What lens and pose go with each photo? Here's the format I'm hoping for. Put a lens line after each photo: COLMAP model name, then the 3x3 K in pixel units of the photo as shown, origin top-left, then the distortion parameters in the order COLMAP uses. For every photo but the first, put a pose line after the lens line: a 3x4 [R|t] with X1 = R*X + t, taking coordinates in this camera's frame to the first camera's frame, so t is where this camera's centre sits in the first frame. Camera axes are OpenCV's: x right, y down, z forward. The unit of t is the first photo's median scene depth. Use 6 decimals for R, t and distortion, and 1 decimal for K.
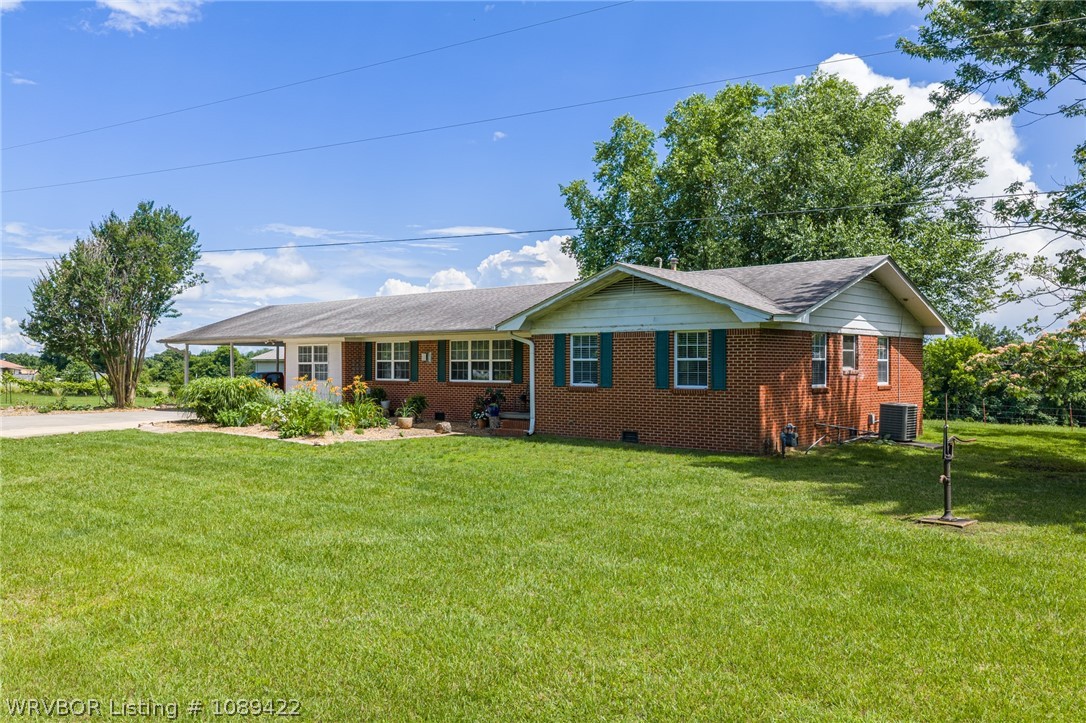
lens RADIAL K [[898.9, 0, 543.0], [0, 898.9, 361.5], [0, 0, 1]] dist [0.004902, -0.019541]
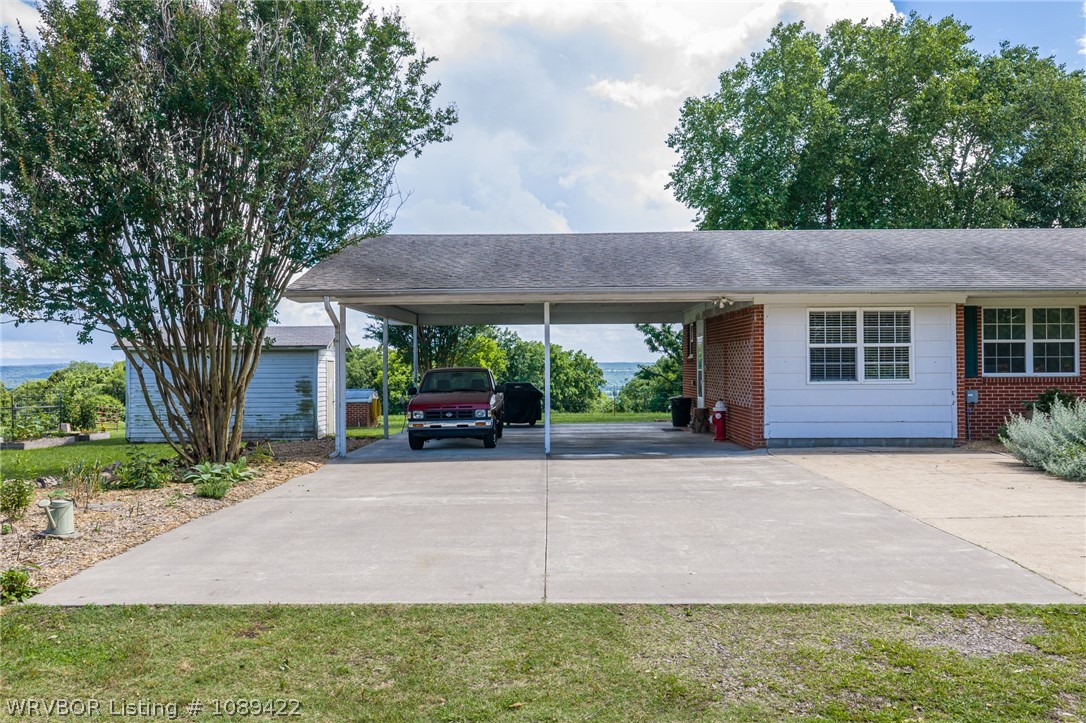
lens RADIAL K [[898.9, 0, 543.0], [0, 898.9, 361.5], [0, 0, 1]] dist [0.004902, -0.019541]
pose [[0.753112, -0.001107, 0.657891, -0.921699], [0.004212, 0.999986, -0.003139, 0.015018], [-0.657878, 0.005135, 0.753107, 0.945686]]
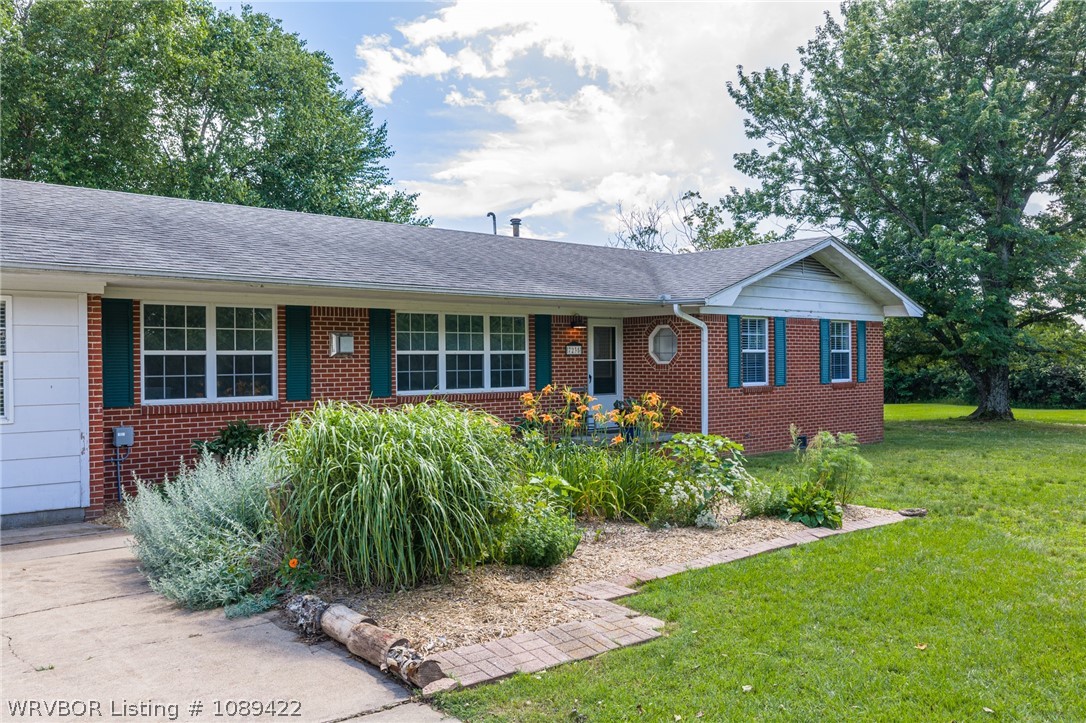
lens RADIAL K [[898.9, 0, 543.0], [0, 898.9, 361.5], [0, 0, 1]] dist [0.004902, -0.019541]
pose [[0.109352, -0.002681, 0.994000, -0.658472], [0.006259, 0.999978, 0.002009, 0.003933], [-0.993983, 0.006002, 0.109366, 0.986118]]
